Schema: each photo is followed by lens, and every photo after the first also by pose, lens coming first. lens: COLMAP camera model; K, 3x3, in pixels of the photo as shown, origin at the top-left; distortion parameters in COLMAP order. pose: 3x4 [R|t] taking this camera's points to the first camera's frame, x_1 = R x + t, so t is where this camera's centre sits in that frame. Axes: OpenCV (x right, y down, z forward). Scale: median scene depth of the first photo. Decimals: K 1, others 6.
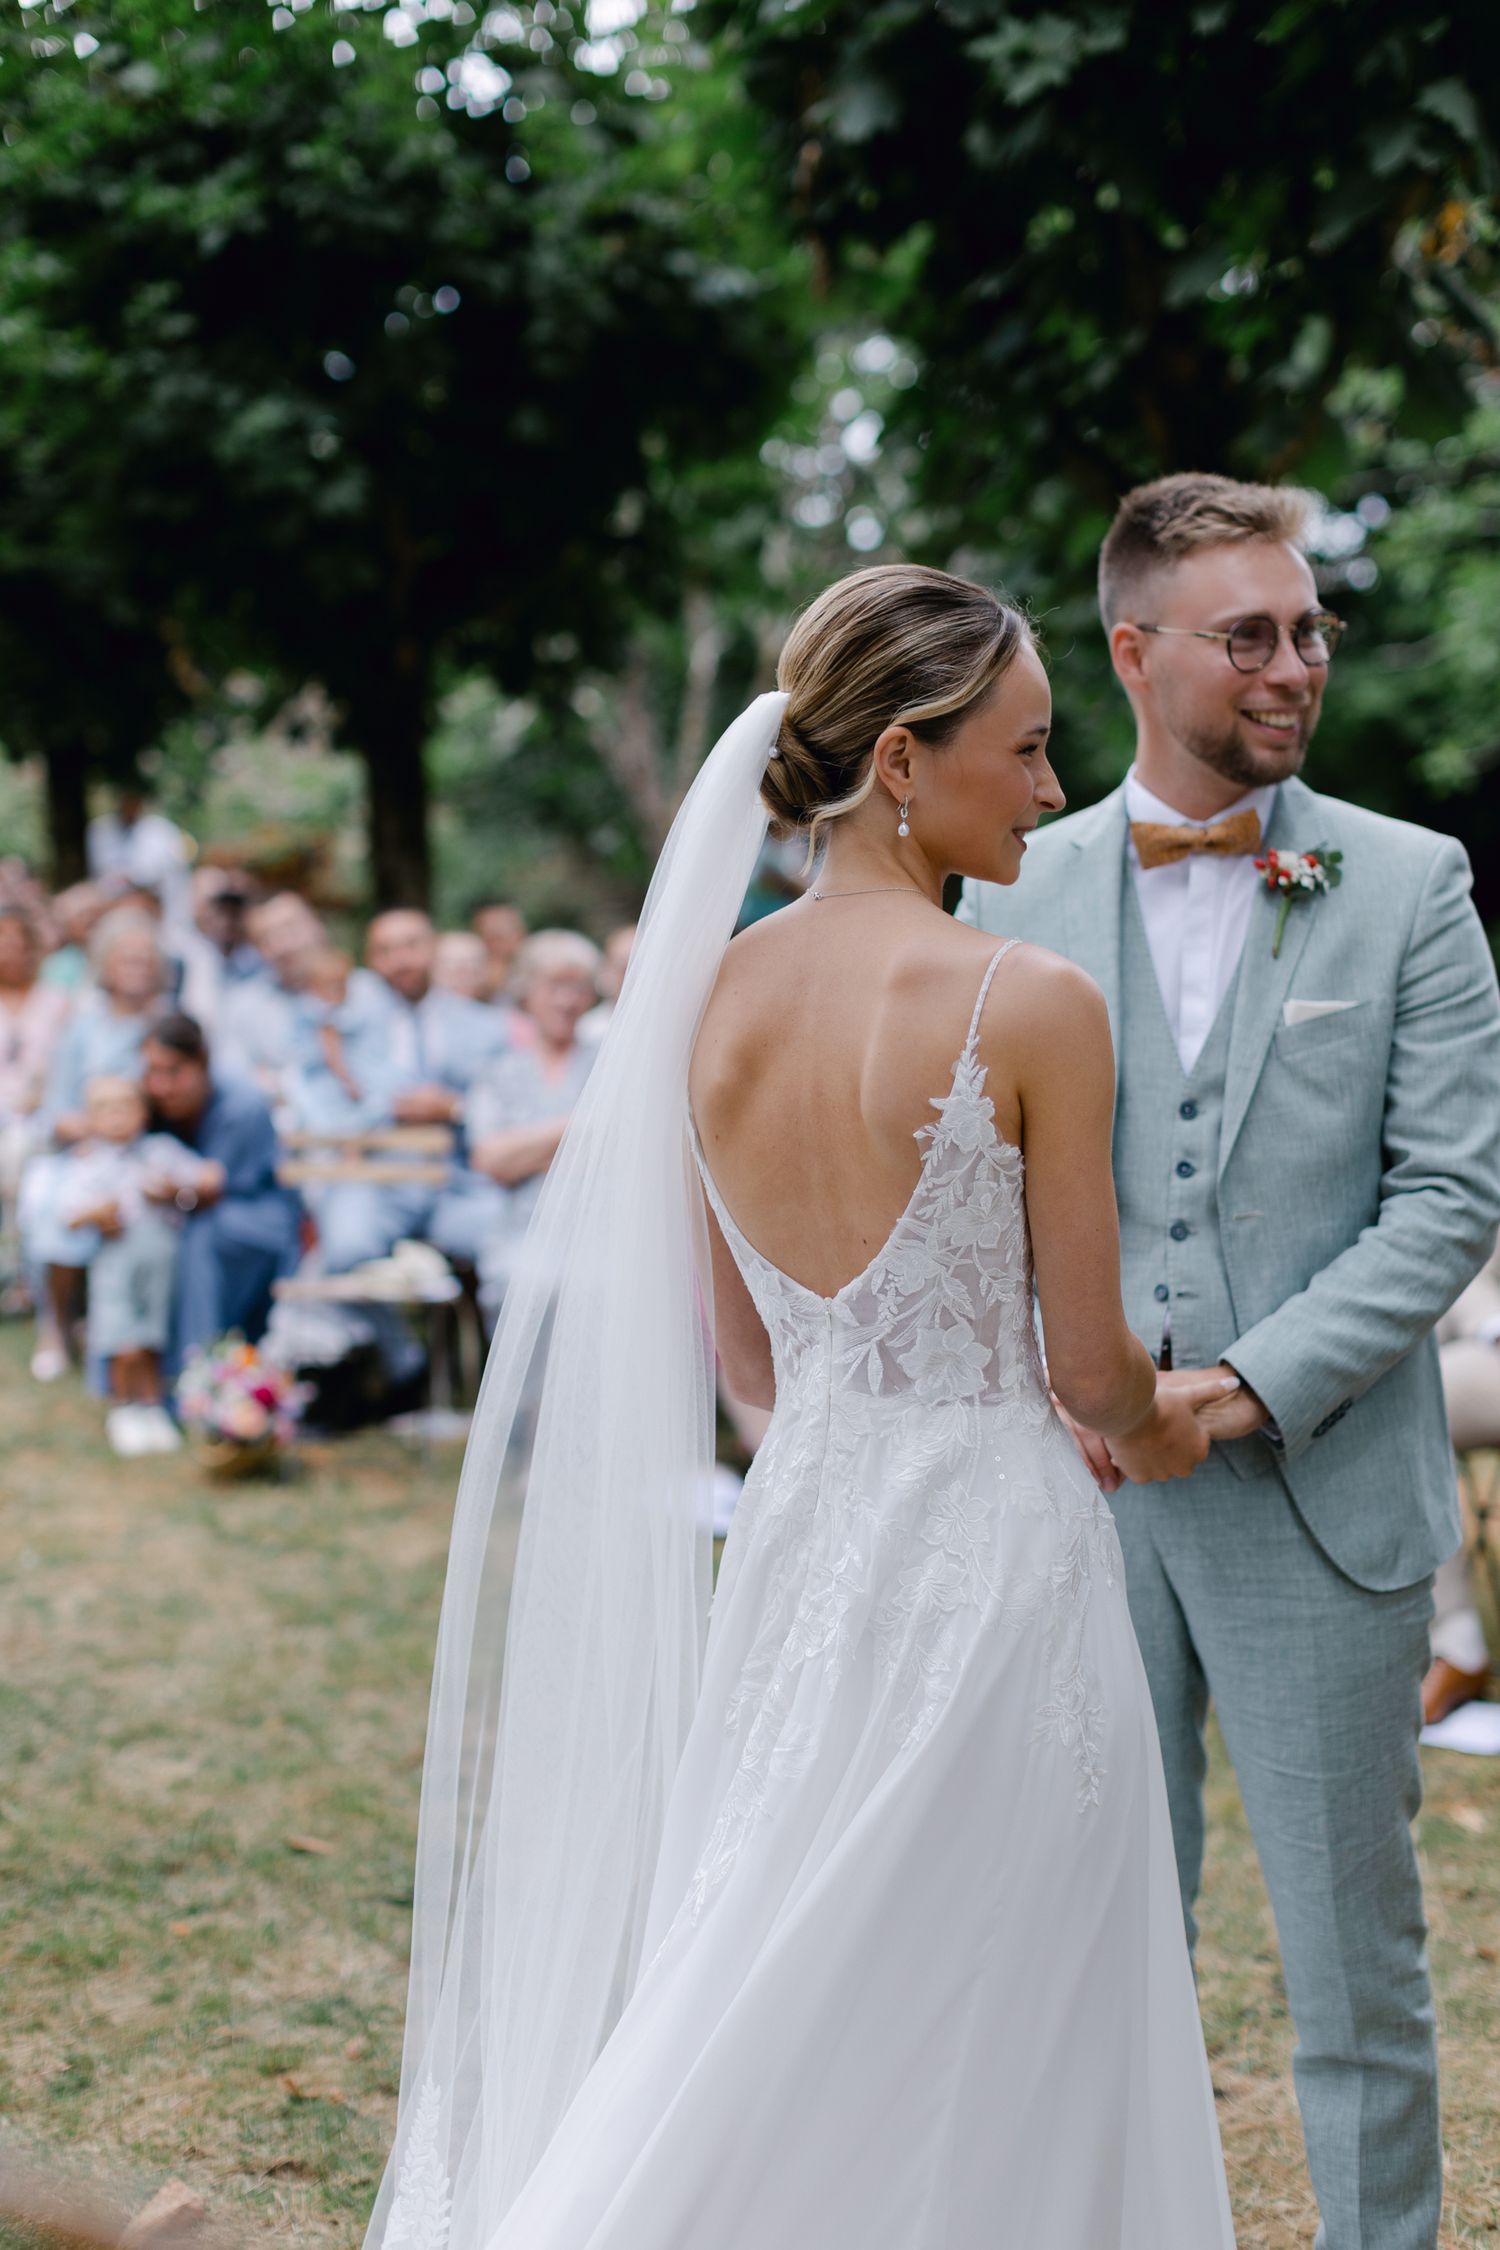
lens RADIAL K [[3128.4, 0, 770.0], [0, 3128.4, 1120.7], [0, 0, 1]] dist [0.013747, 0.000000]
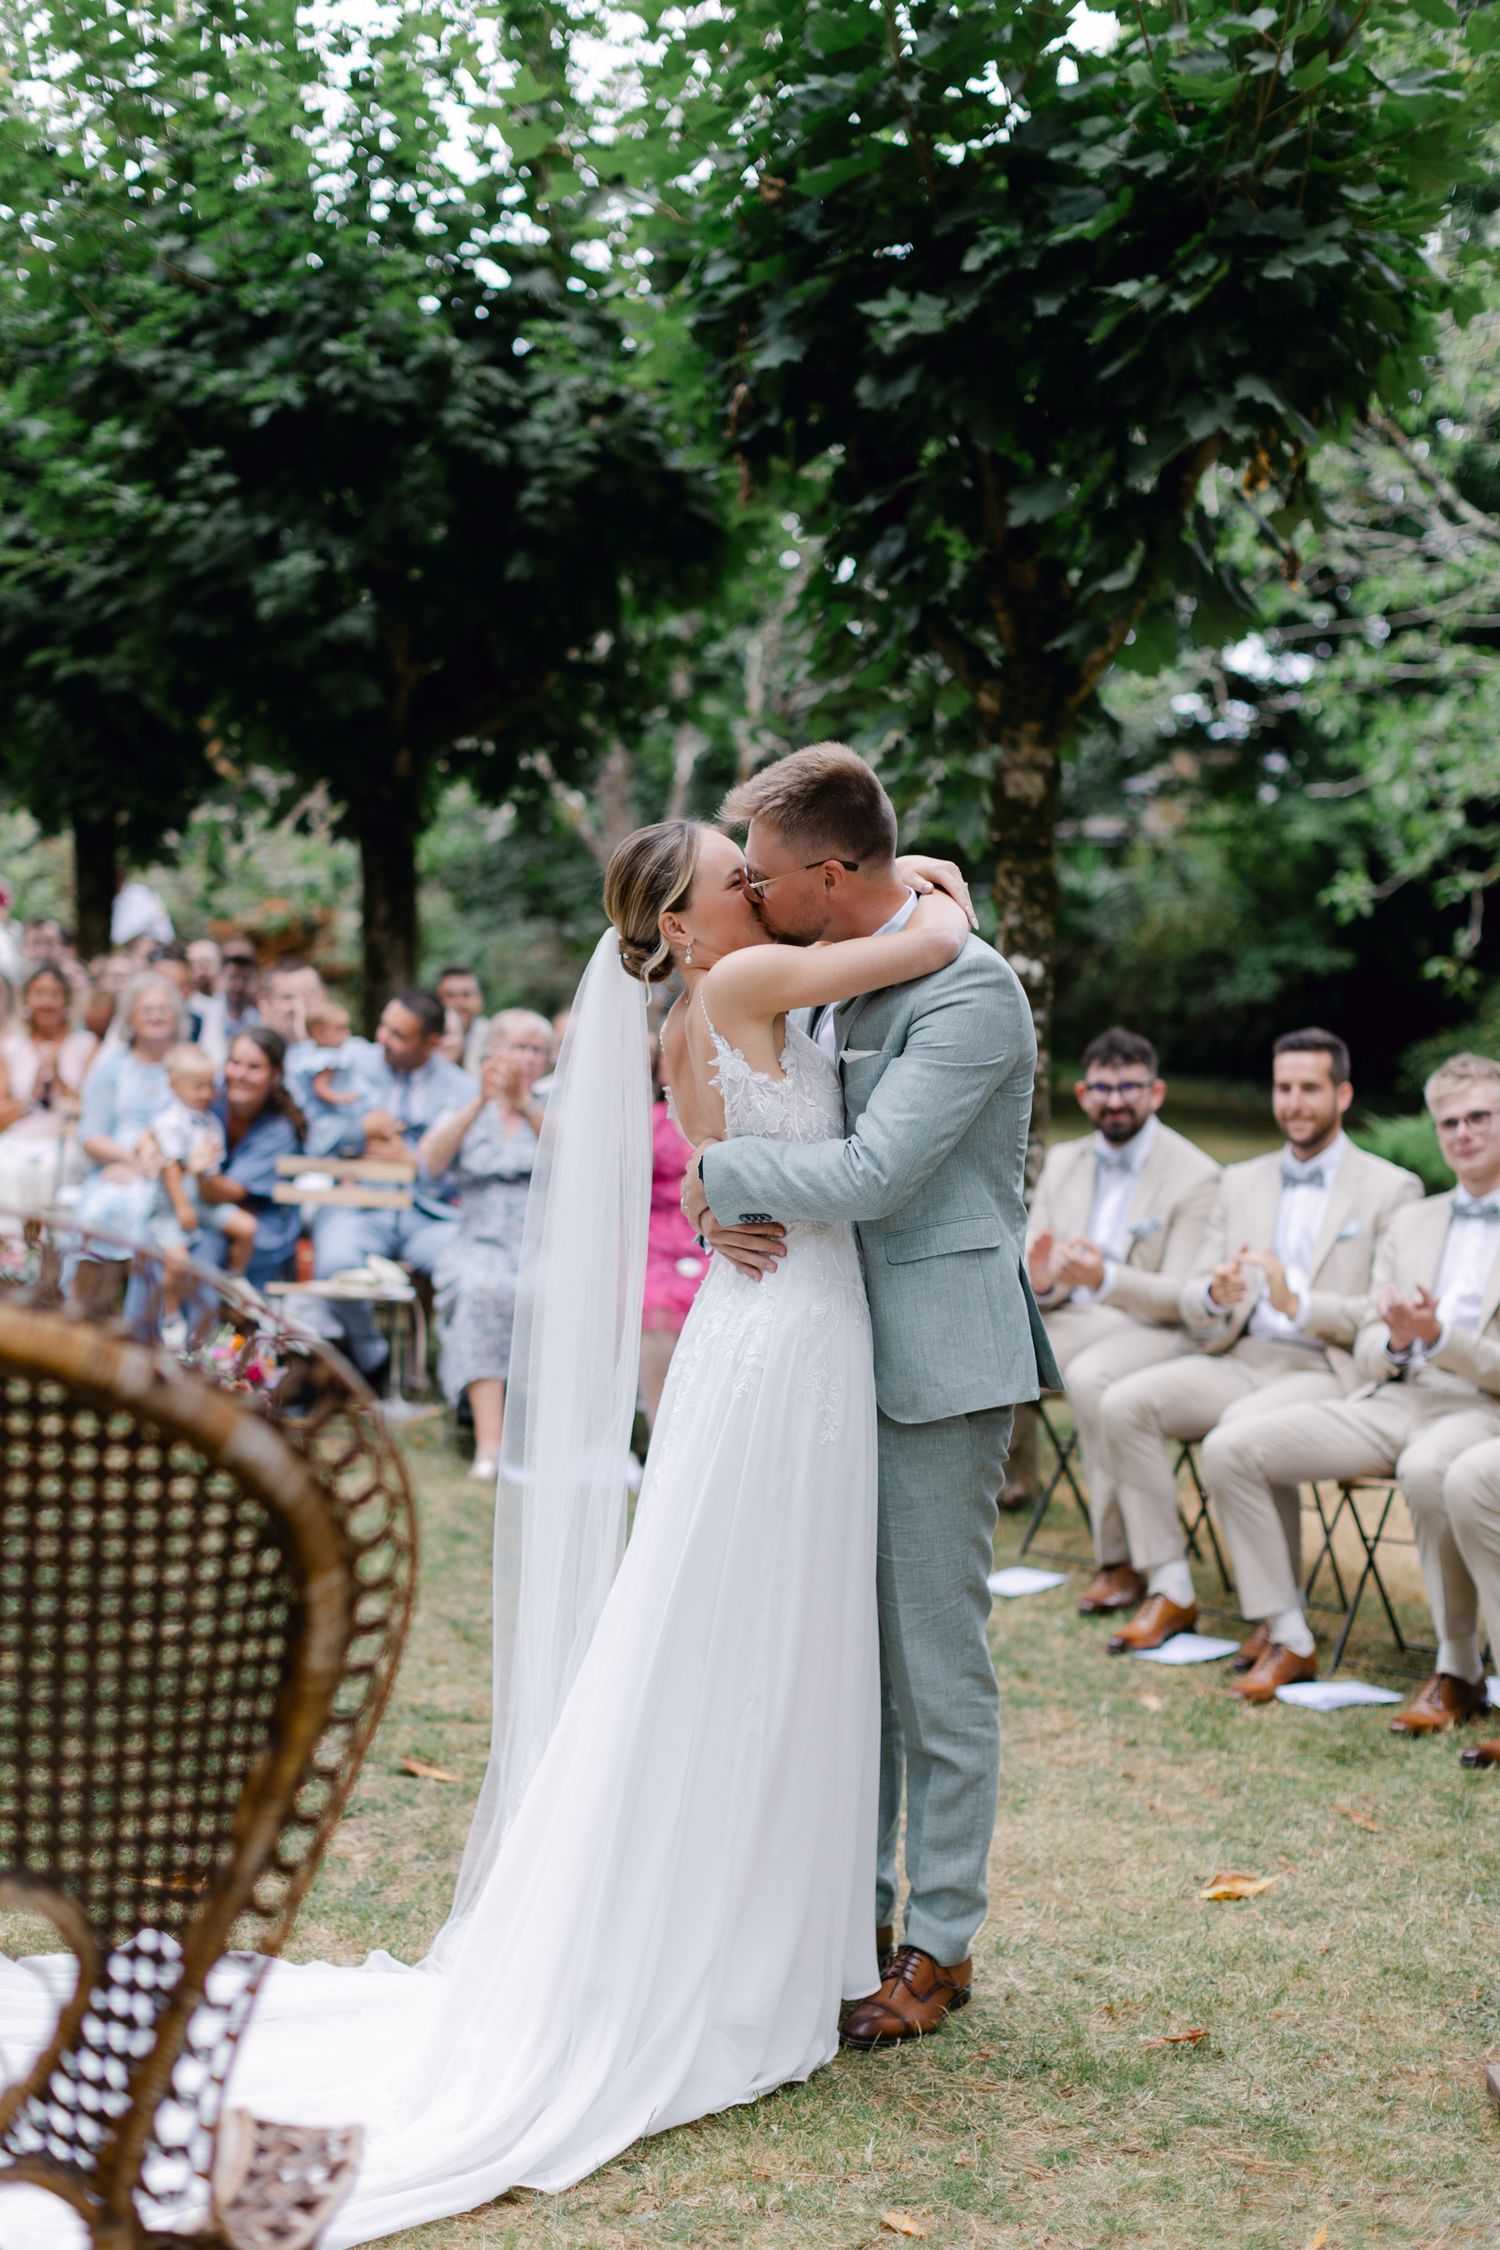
lens RADIAL K [[3128.4, 0, 750.7], [0, 3128.4, 1112.3], [0, 0, 1]] dist [0.013747, 0.000000]
pose [[0.998982, 0.044936, -0.004070, 0.051589], [-0.045042, 0.998492, -0.031384, 0.025087], [0.002654, 0.031535, 0.999499, -0.347133]]
